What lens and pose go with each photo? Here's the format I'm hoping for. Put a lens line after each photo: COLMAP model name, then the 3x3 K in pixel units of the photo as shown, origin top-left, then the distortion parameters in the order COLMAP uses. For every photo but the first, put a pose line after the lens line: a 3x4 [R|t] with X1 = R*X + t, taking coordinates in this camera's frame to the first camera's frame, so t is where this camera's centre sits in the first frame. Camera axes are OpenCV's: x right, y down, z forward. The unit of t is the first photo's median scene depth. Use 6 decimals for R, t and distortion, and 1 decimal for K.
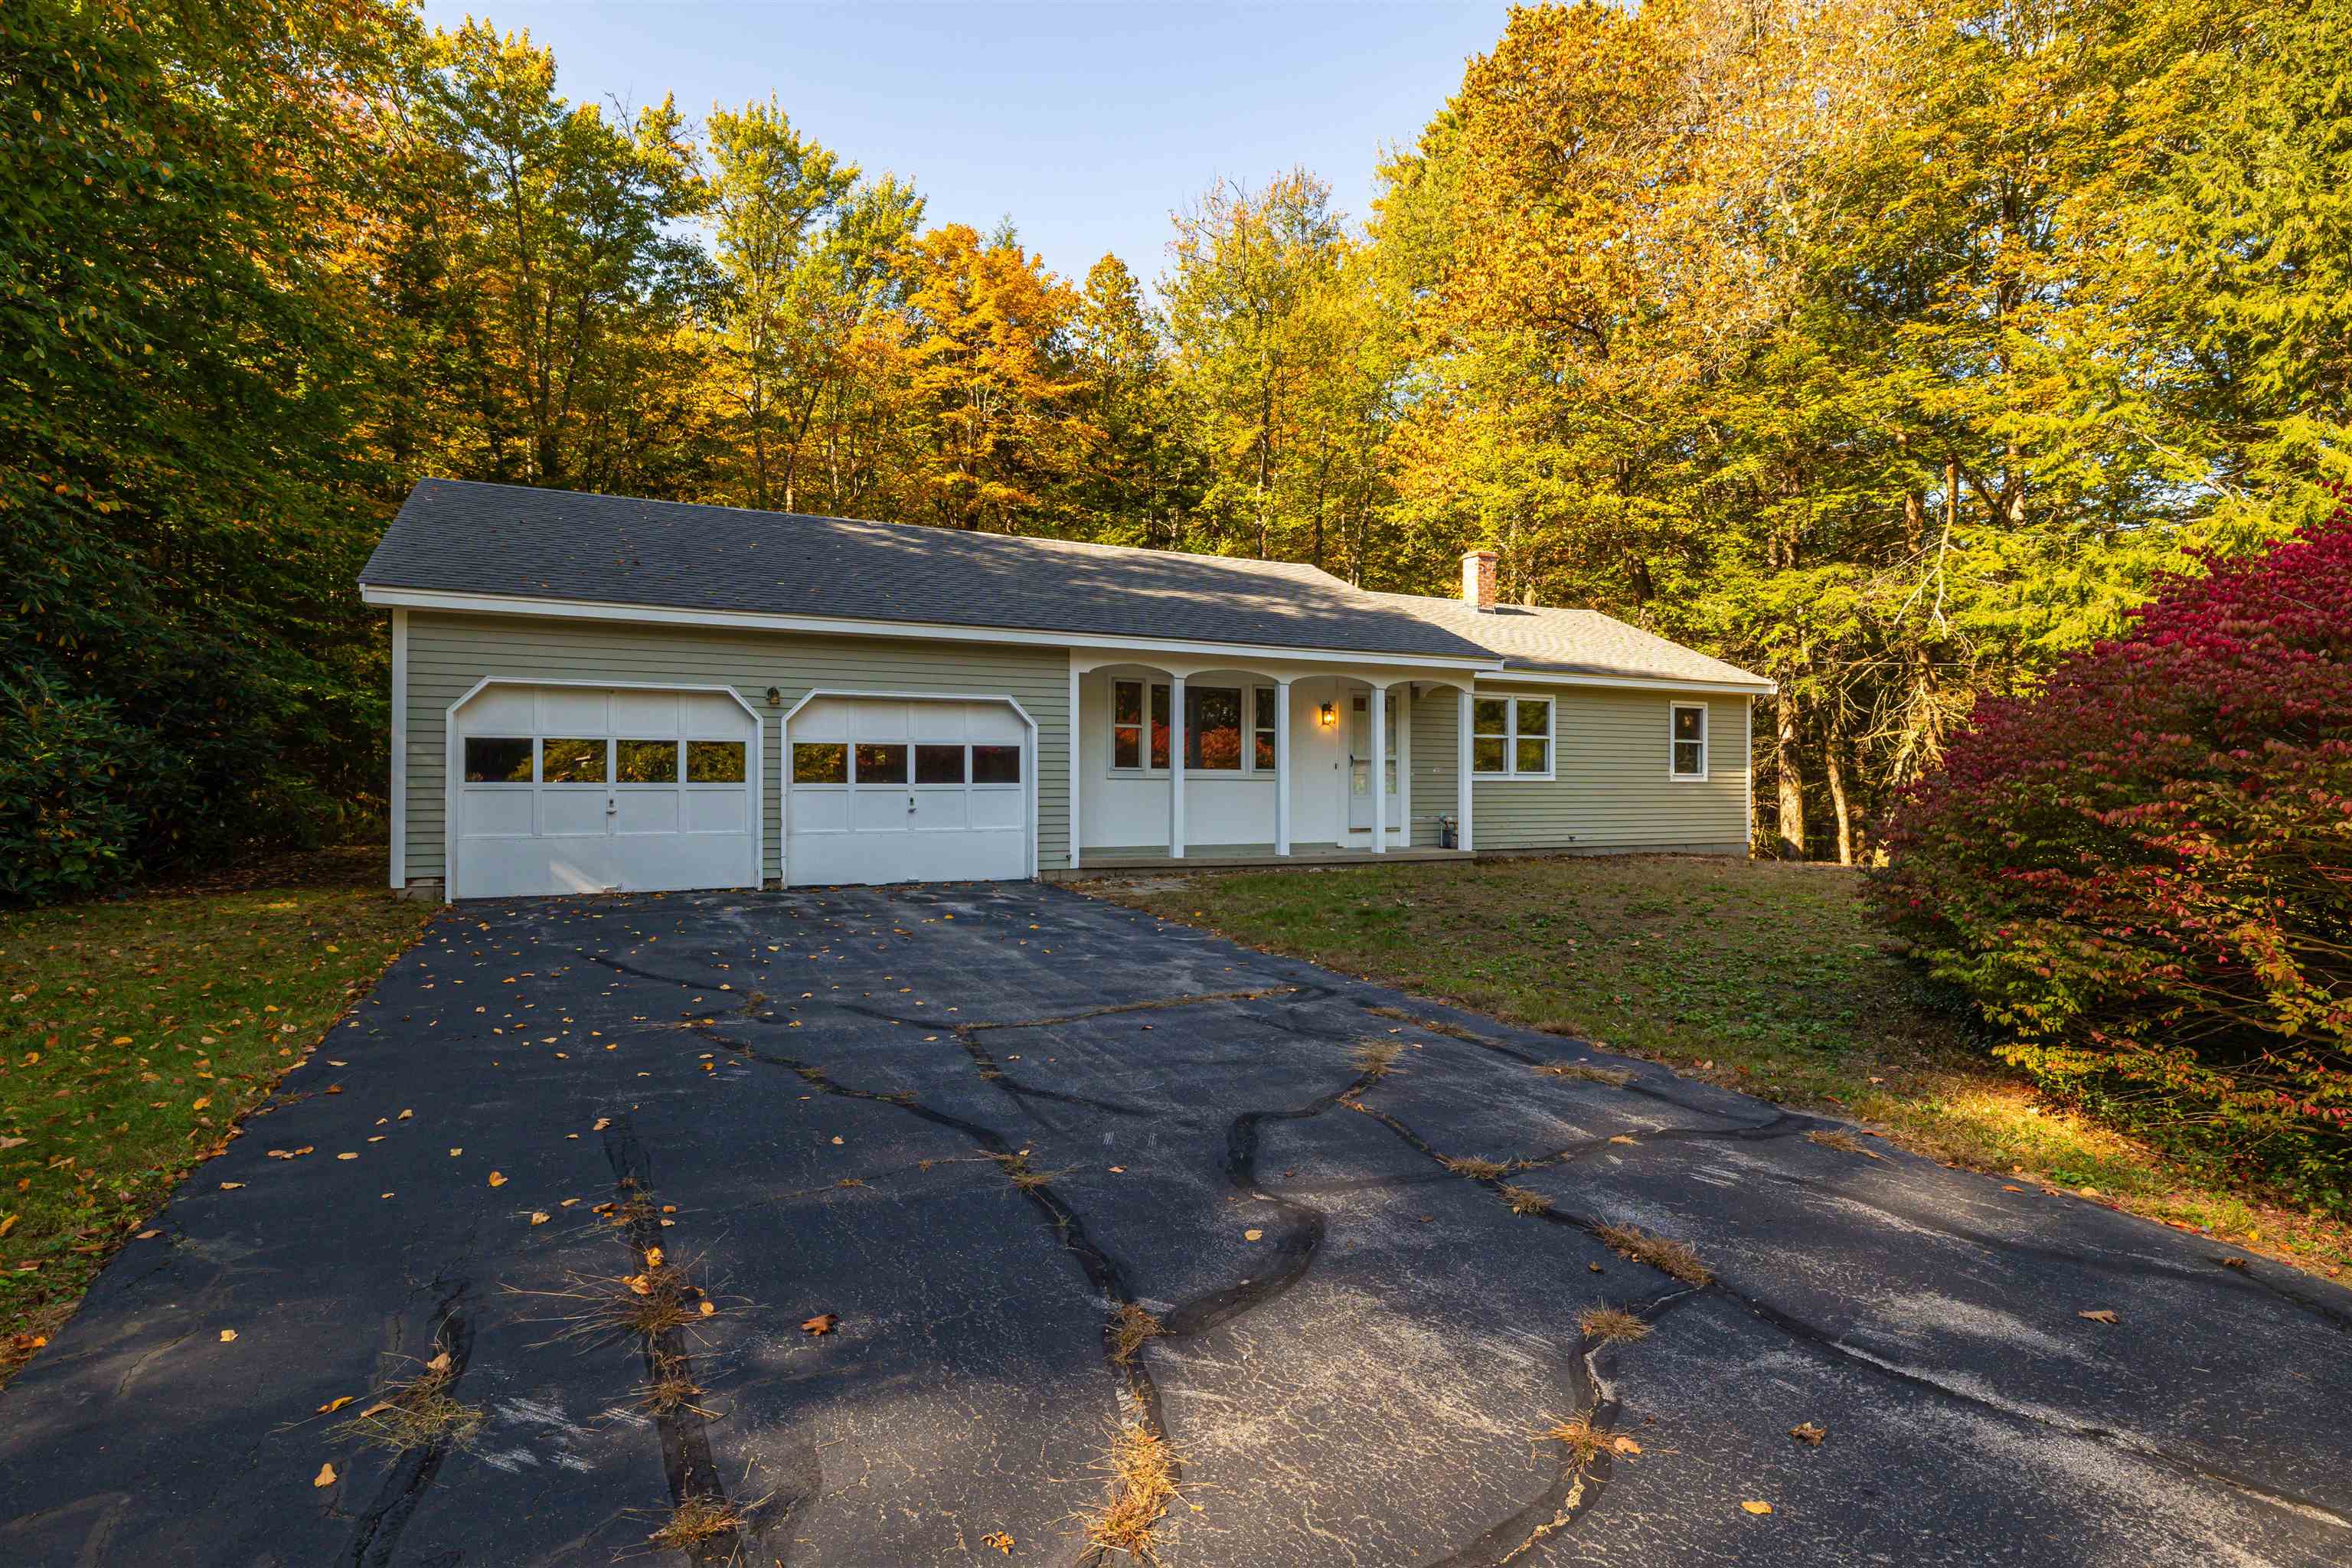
lens RADIAL K [[1216.3, 0, 1176.0], [0, 1216.3, 784.0], [0, 0, 1]] dist [0.001538, 0.000368]
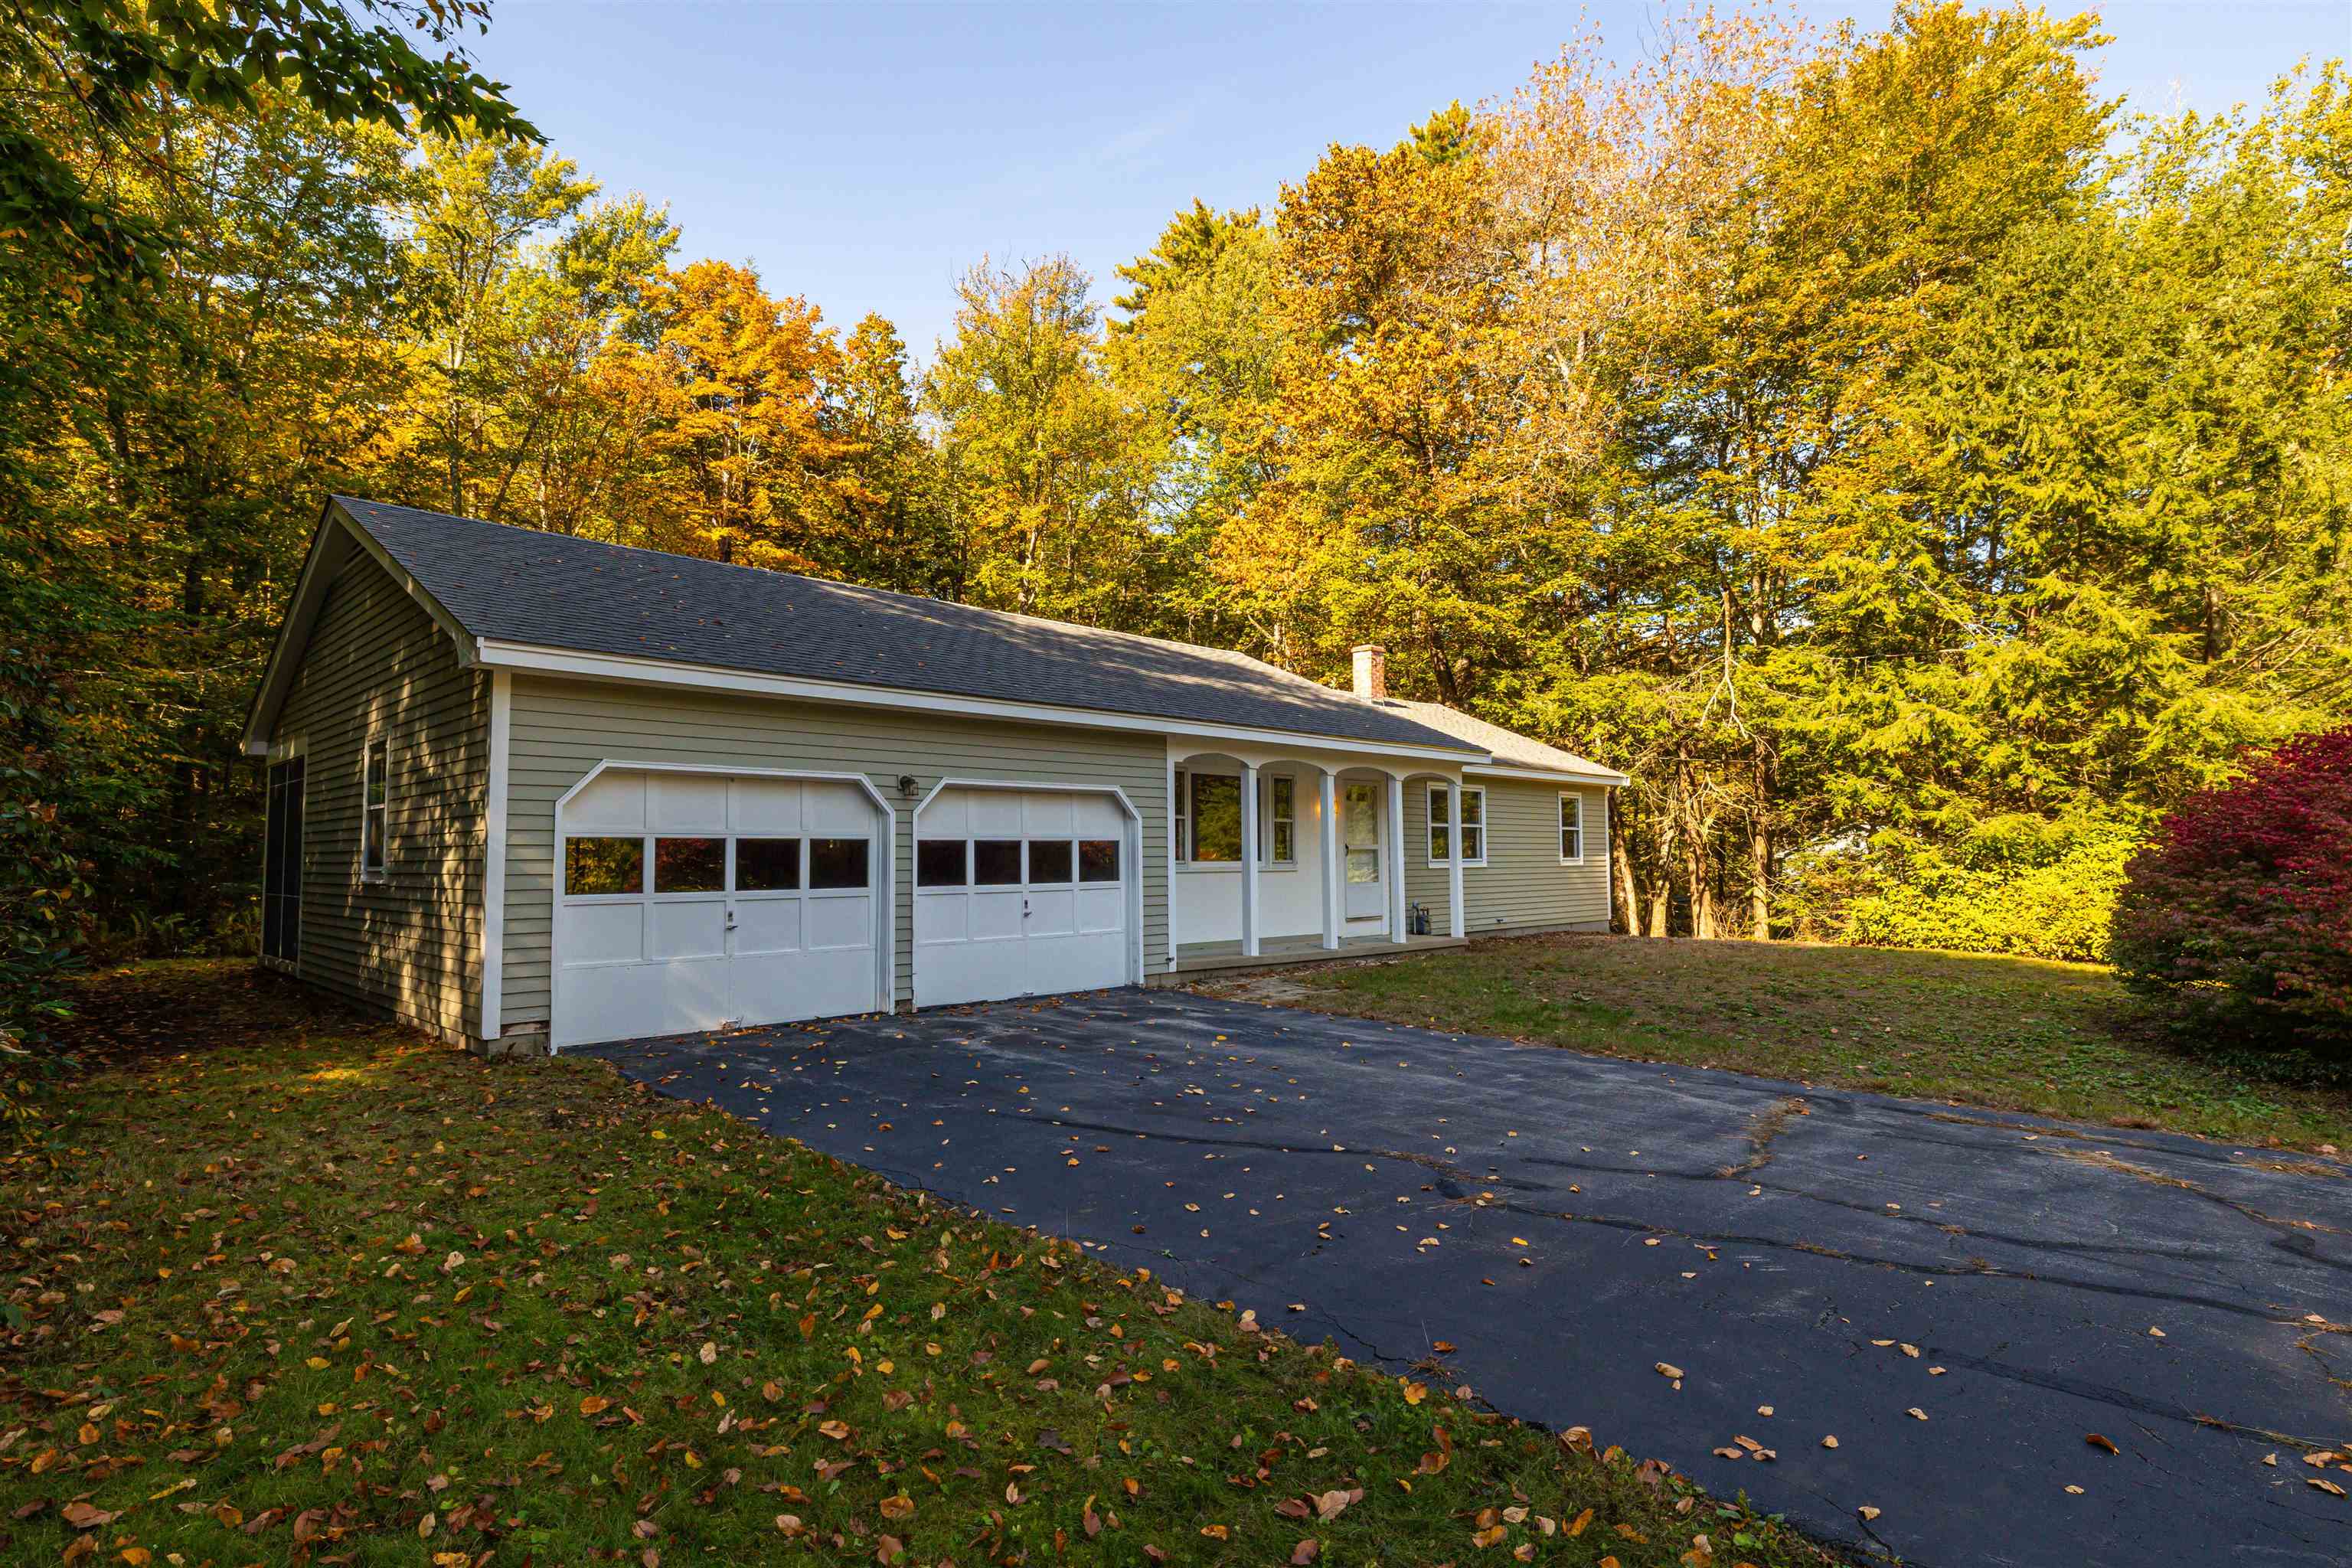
lens RADIAL K [[1216.3, 0, 1176.0], [0, 1216.3, 784.0], [0, 0, 1]] dist [0.001538, 0.000368]
pose [[0.947637, 0.011069, 0.319158, -0.322305], [0.008629, 0.998147, -0.060239, -0.015224], [-0.319233, 0.059838, 0.945785, 0.096756]]
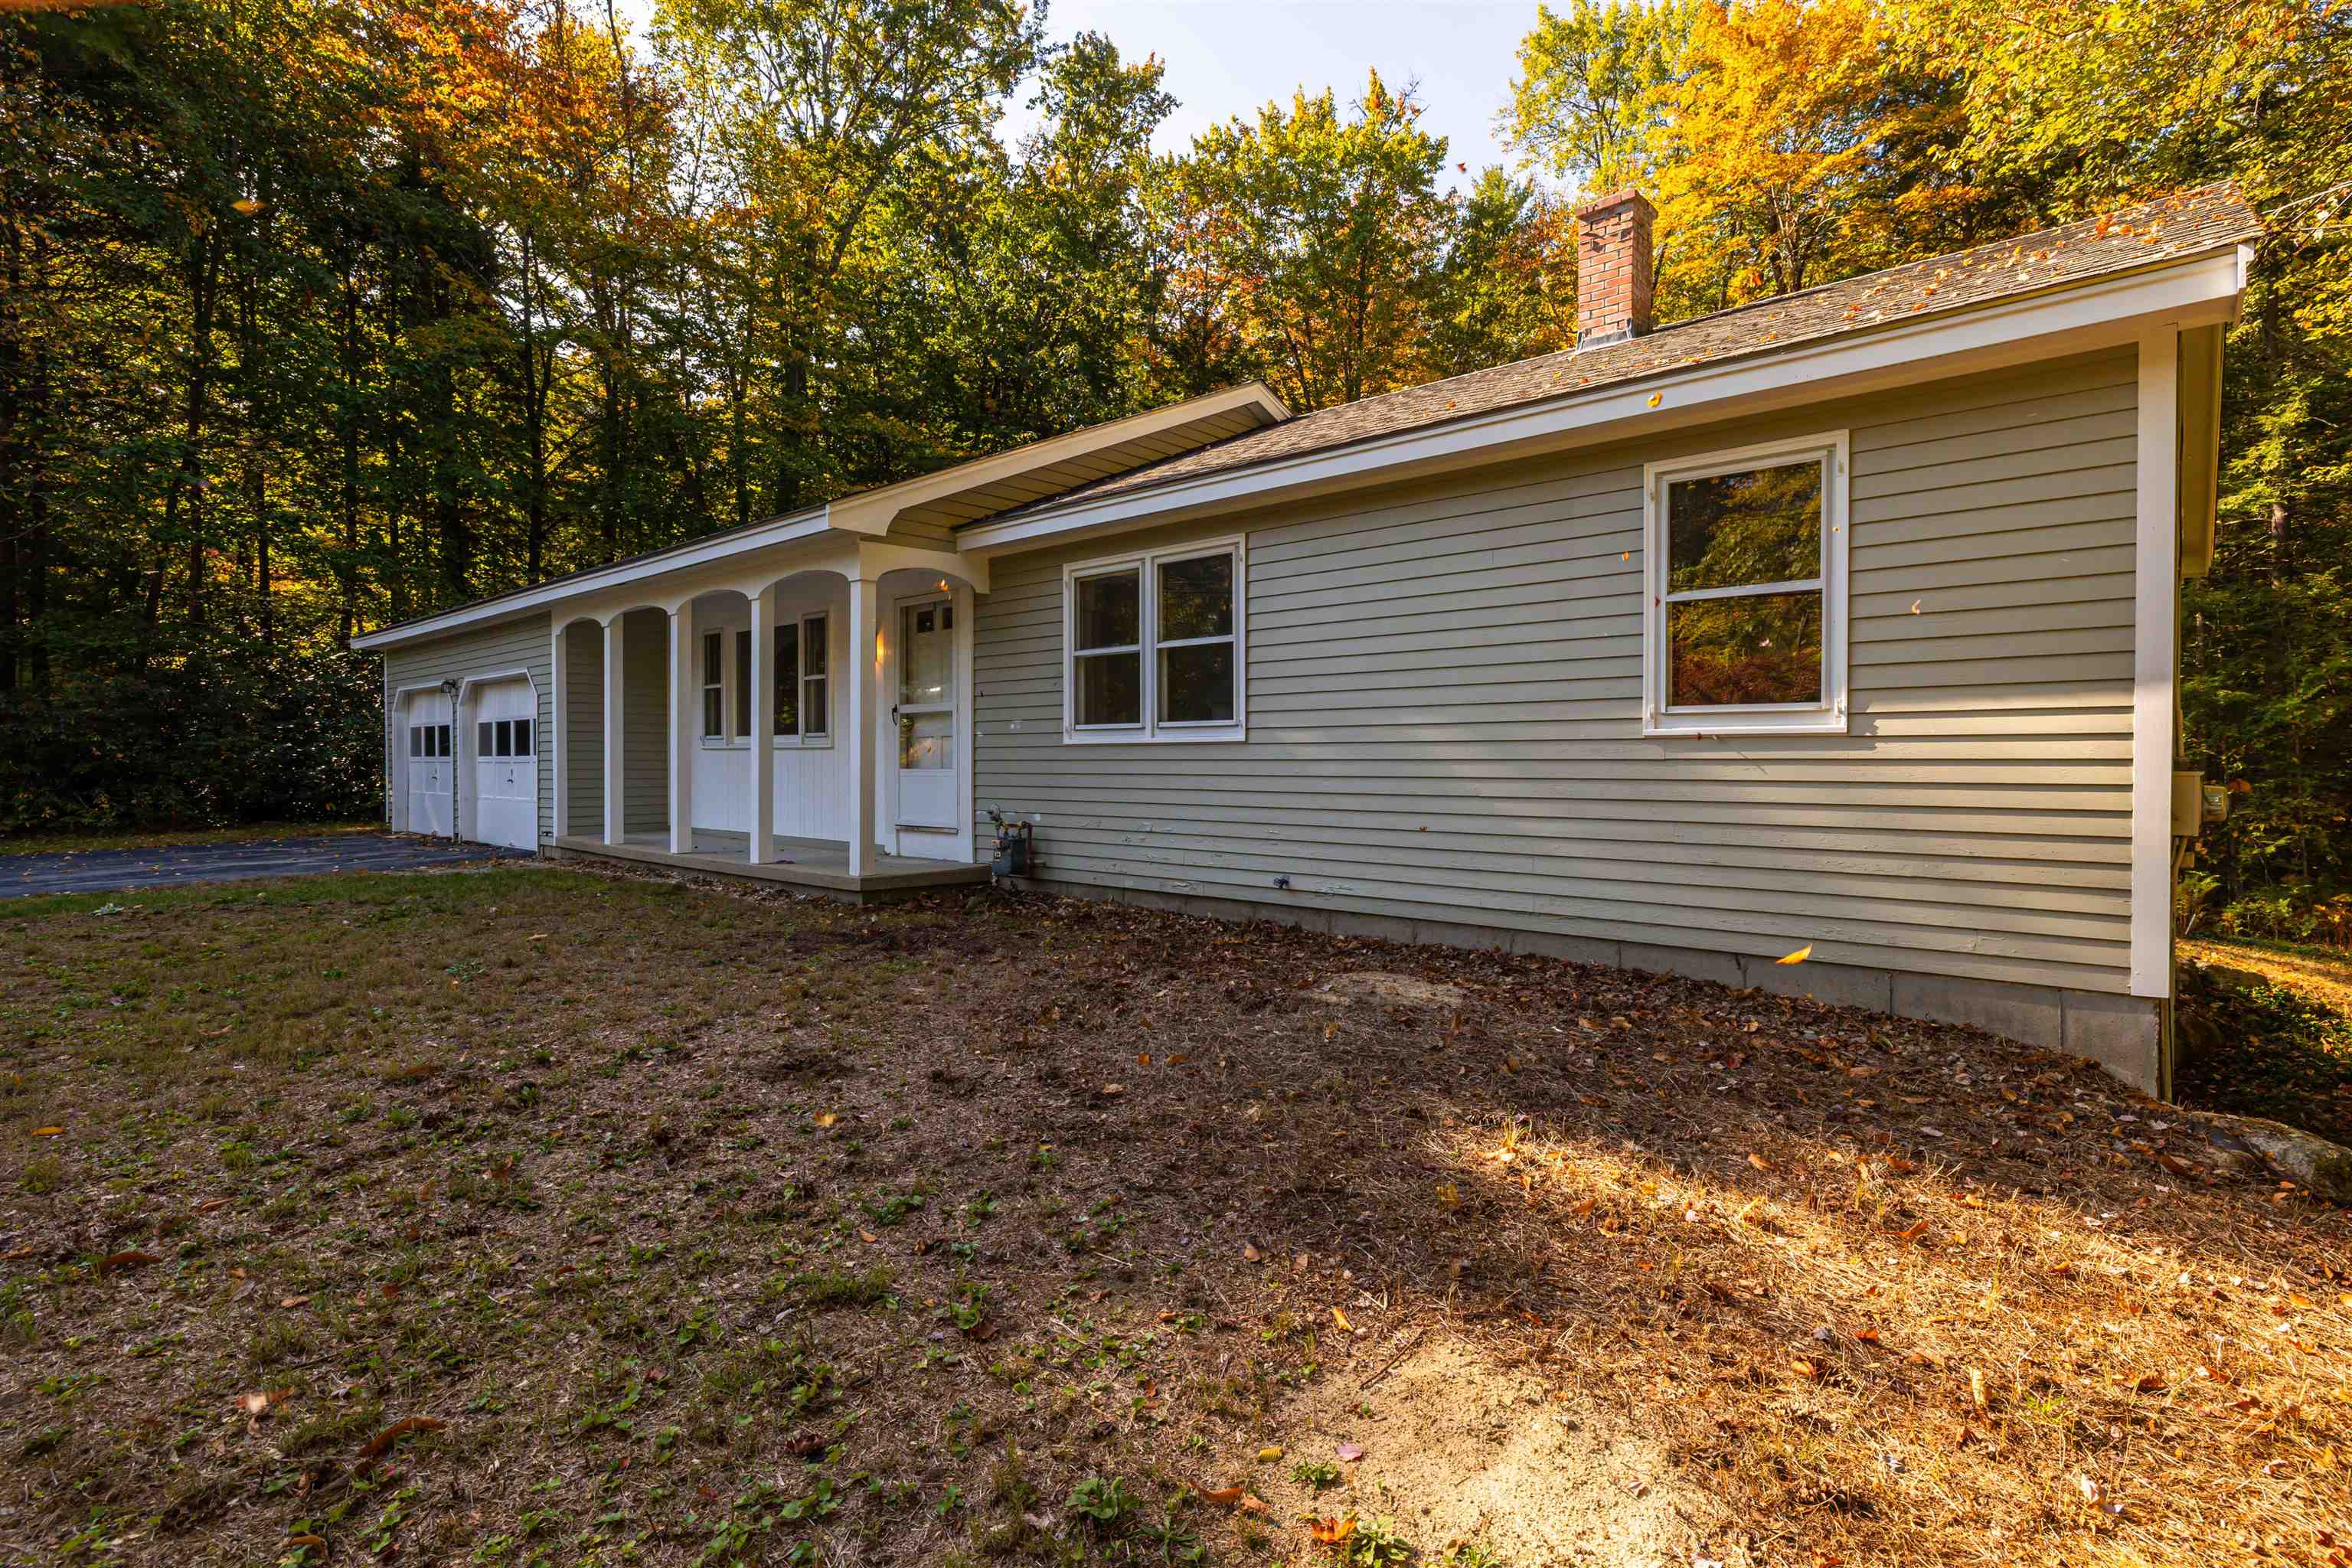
lens RADIAL K [[1137.8, 0, 1177.6], [0, 1137.8, 756.2], [0, 0, 1]] dist [-0.001021, -0.000027]
pose [[0.370436, -0.001794, -0.928856, 0.720788], [0.006349, 0.999980, 0.000601, 0.001525], [0.928836, -0.006120, 0.370440, 0.922379]]
